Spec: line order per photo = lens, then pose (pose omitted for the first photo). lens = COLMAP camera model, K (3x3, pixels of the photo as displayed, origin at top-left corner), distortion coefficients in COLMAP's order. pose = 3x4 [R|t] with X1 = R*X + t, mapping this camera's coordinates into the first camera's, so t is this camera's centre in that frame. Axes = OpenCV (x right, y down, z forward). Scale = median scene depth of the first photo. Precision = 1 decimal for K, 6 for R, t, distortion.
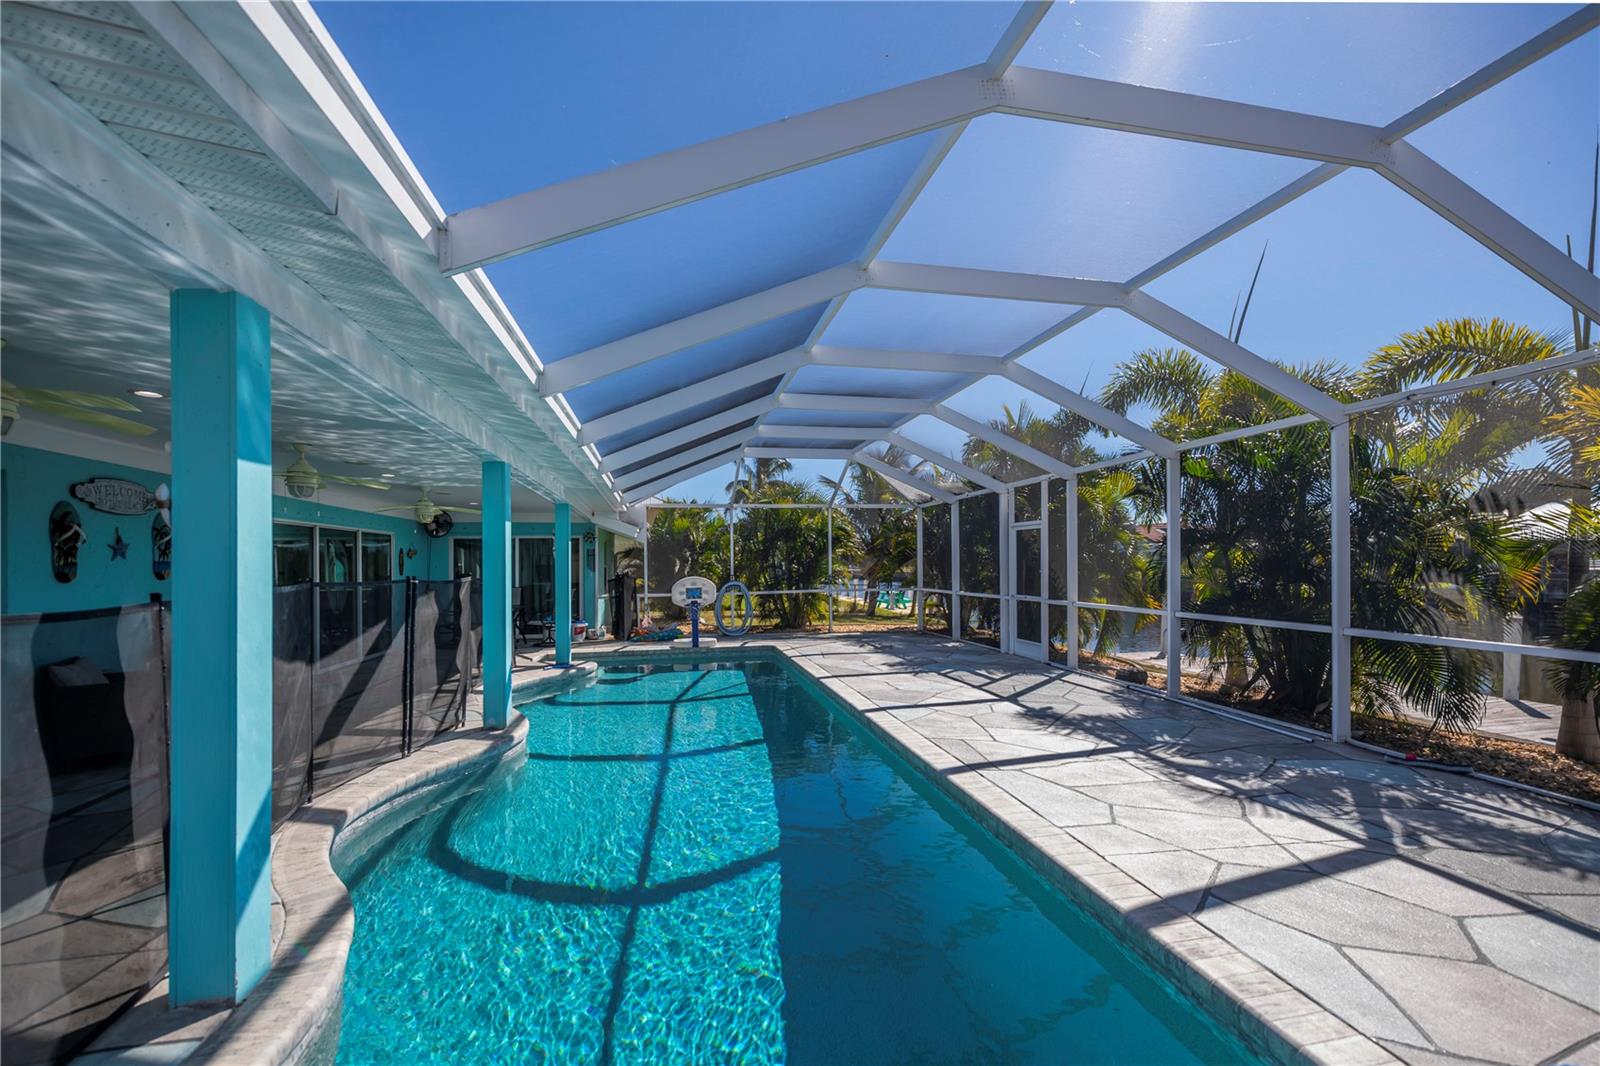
lens RADIAL K [[702.8, 0, 800.0], [0, 702.8, 533.0], [0, 0, 1]] dist [-0.010950, -0.000219]
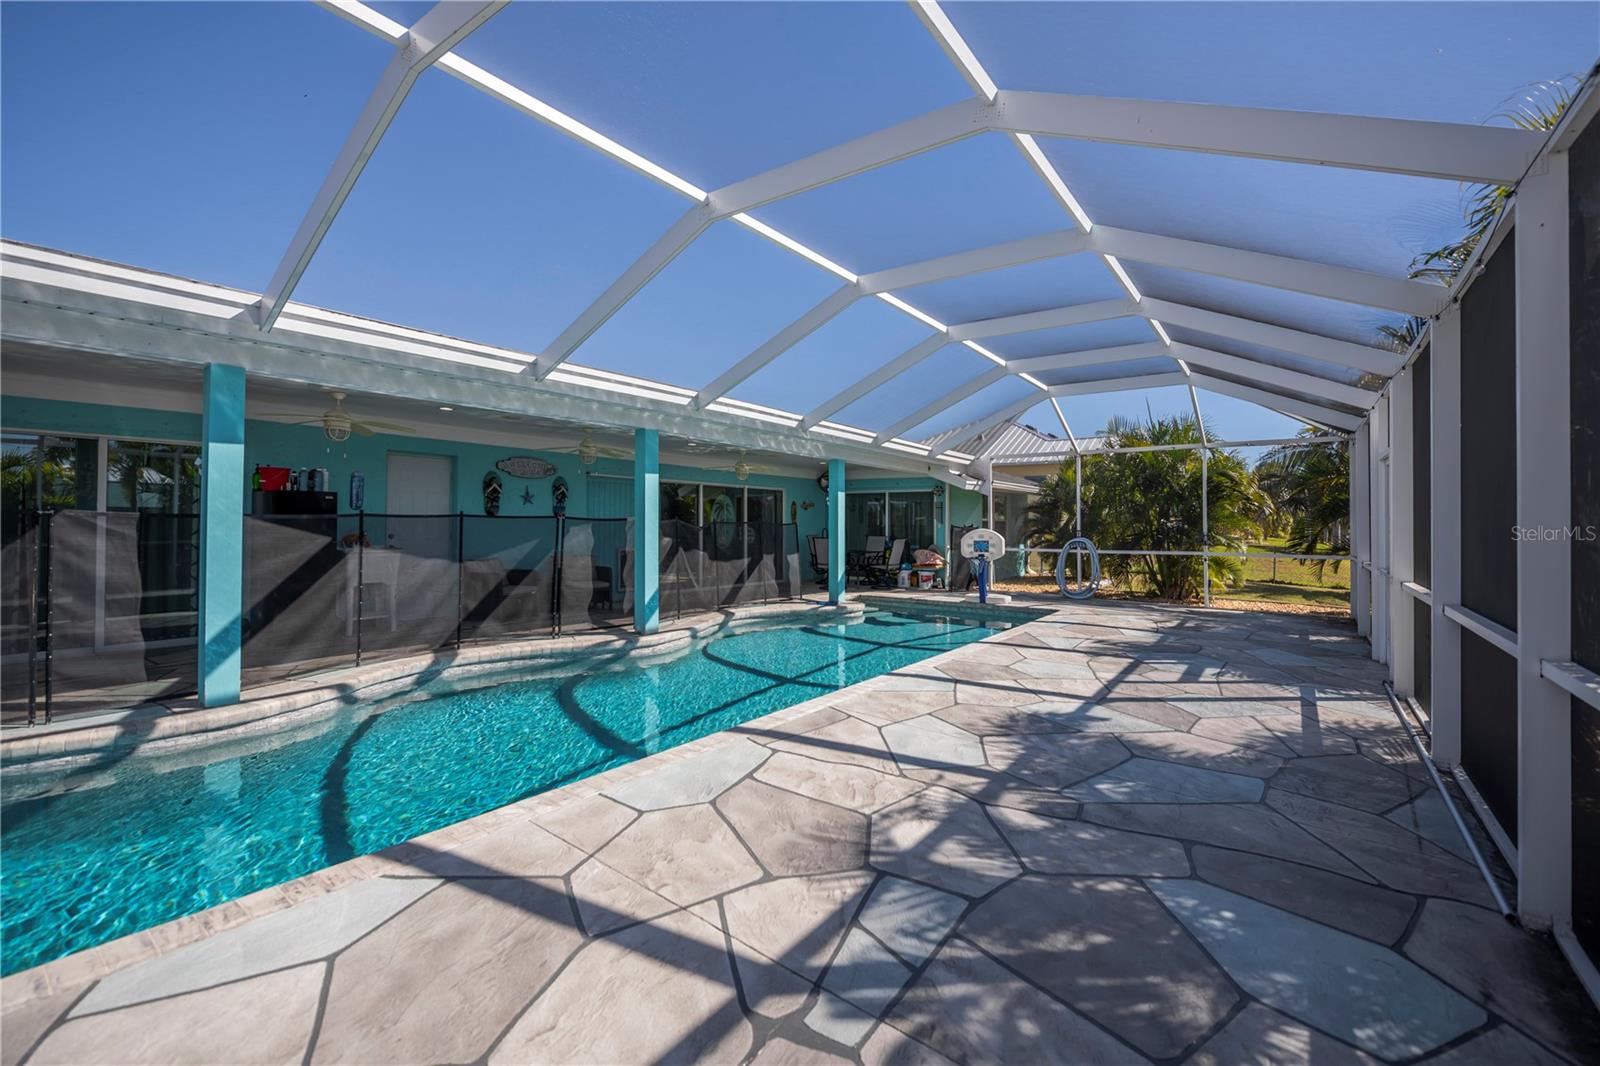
lens RADIAL K [[691.3, 0, 801.5], [0, 691.3, 511.3], [0, 0, 1]] dist [-0.000462, 0.000026]
pose [[0.662919, 0.003882, -0.748681, 0.892678], [0.014766, 0.999724, 0.018258, 0.040567], [0.748545, -0.023158, 0.662679, 0.452678]]
